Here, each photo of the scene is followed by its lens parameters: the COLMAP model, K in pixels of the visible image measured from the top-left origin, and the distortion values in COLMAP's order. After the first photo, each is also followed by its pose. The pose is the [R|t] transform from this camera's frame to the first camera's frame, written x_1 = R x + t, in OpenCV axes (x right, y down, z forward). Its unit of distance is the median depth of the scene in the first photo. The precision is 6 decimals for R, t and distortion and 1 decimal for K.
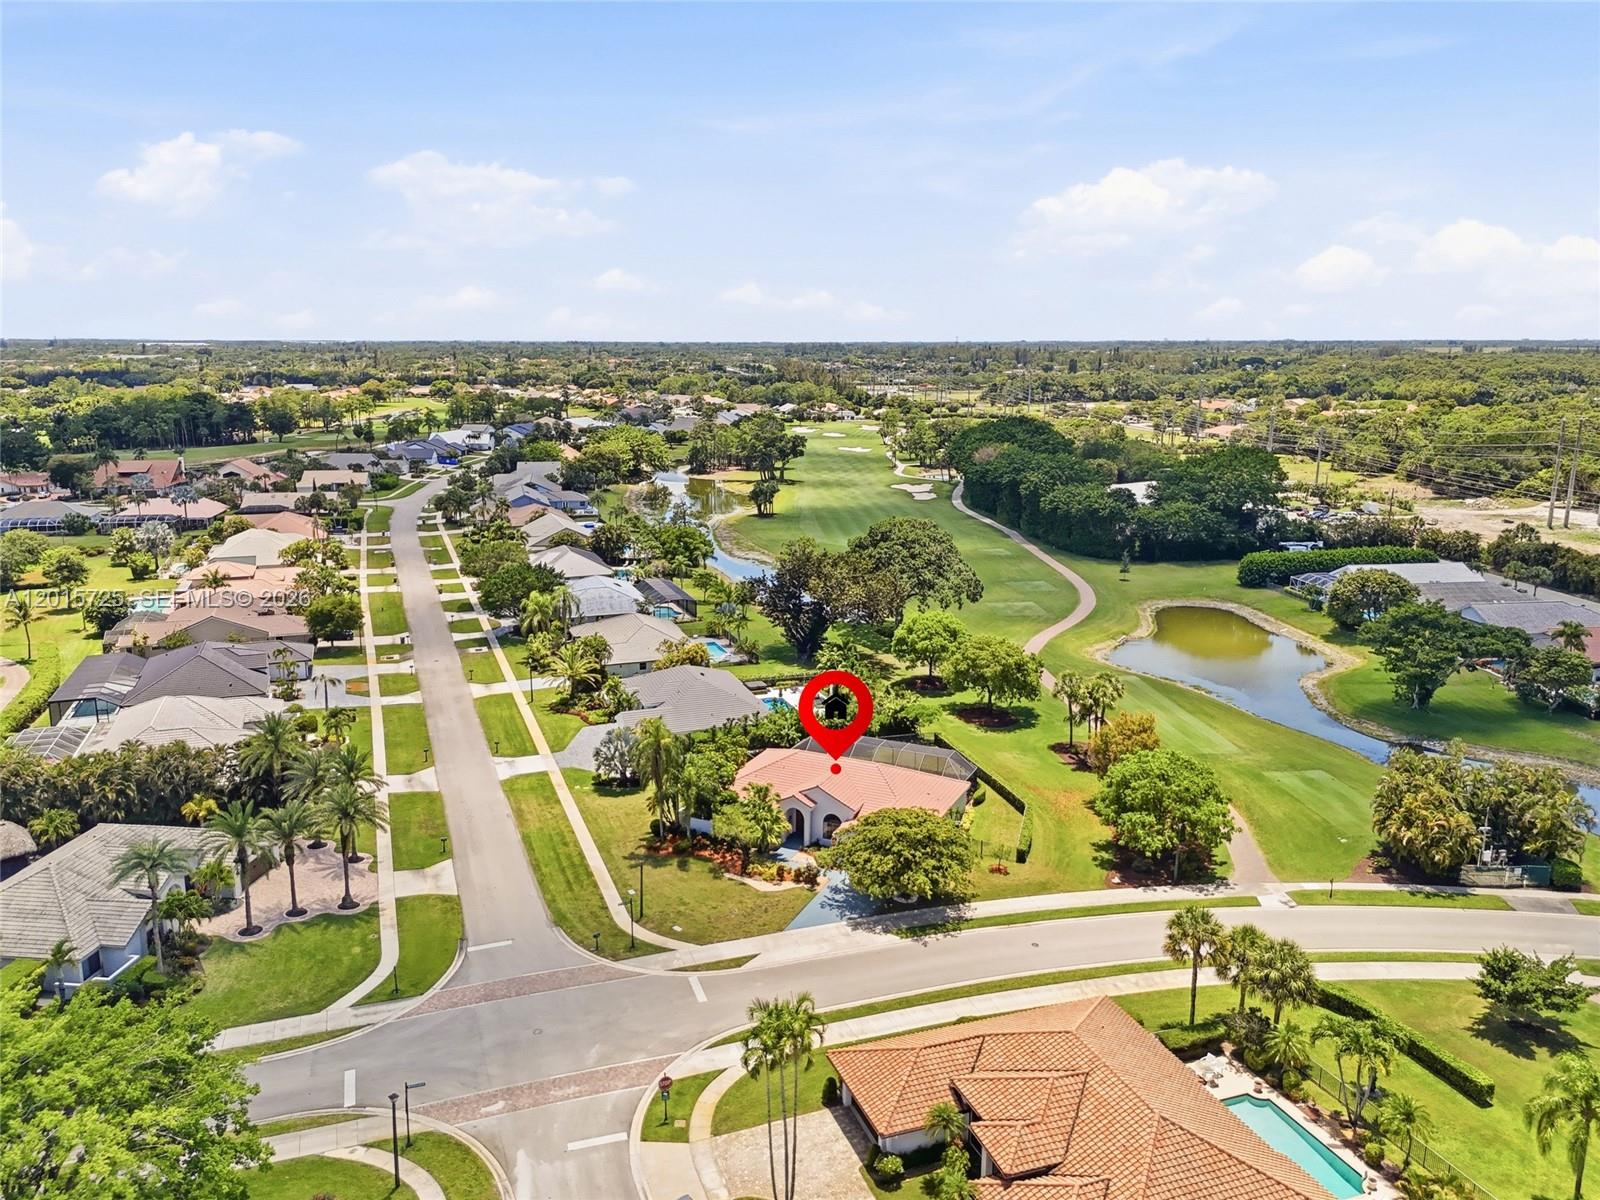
lens RADIAL K [[1180.0, 0, 792.9], [0, 1180.0, 600.0], [0, 0, 1]] dist [0.097260, -0.103700]
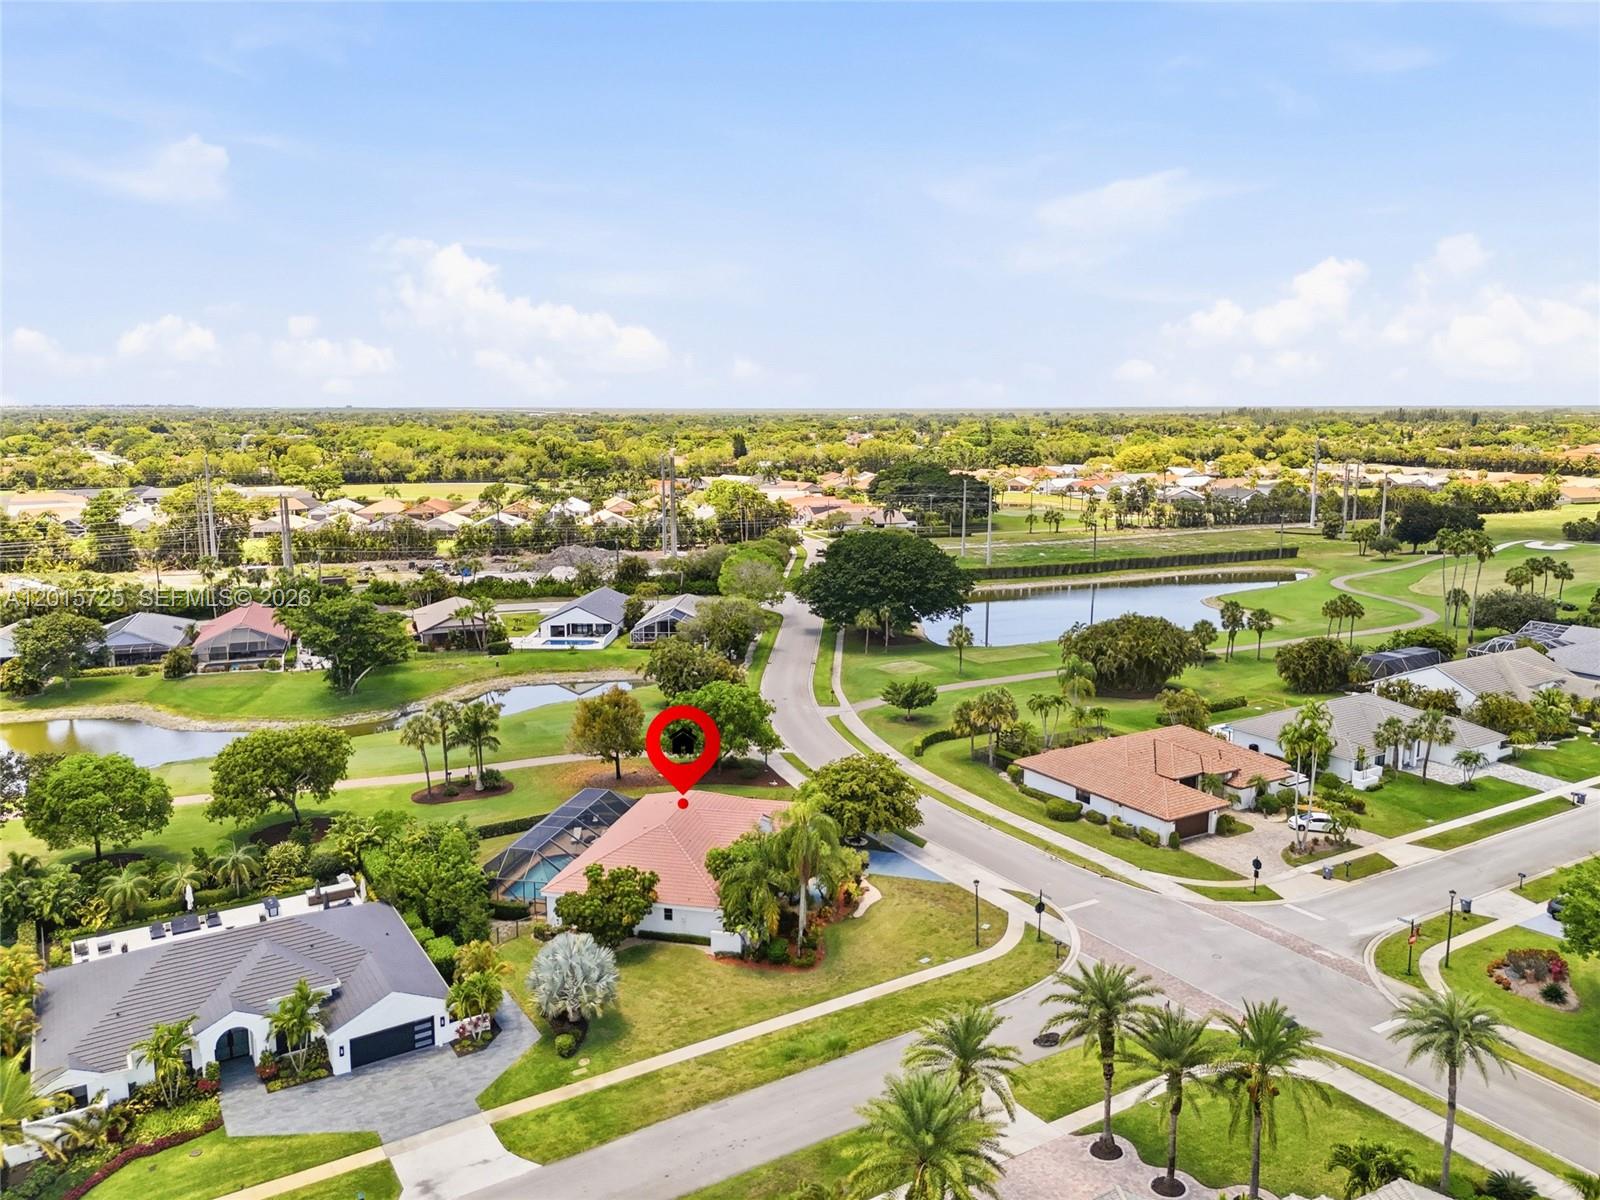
lens RADIAL K [[1180.0, 0, 792.9], [0, 1180.0, 600.0], [0, 0, 1]] dist [0.097260, -0.103700]
pose [[-0.207407, -0.159769, 0.965120, -0.850625], [0.204961, 0.957579, 0.202567, -0.181238], [-0.956542, 0.239826, -0.165863, 1.115058]]
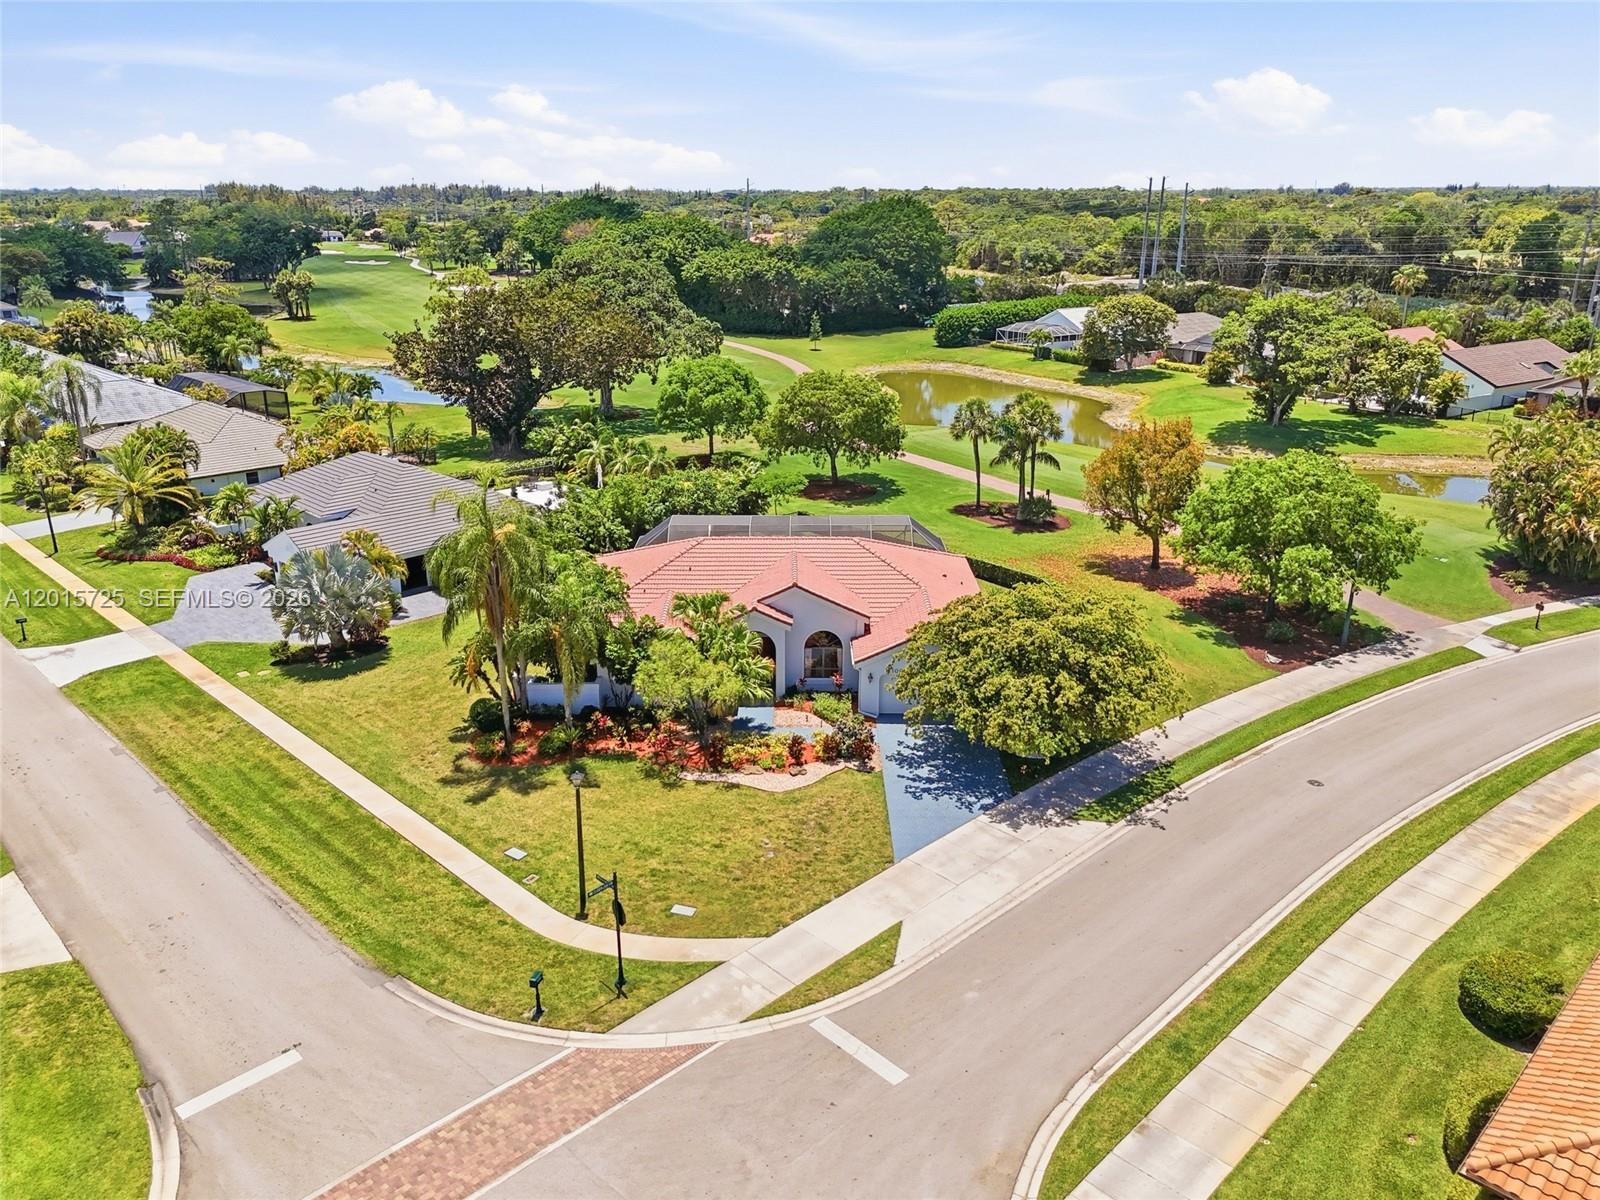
lens RADIAL K [[1180.0, 0, 792.9], [0, 1180.0, 600.0], [0, 0, 1]] dist [0.097260, -0.103700]
pose [[0.909054, -0.141029, 0.392086, -0.194928], [0.094389, 0.986217, 0.135891, 0.094190], [-0.405847, -0.086524, 0.909836, 0.527145]]
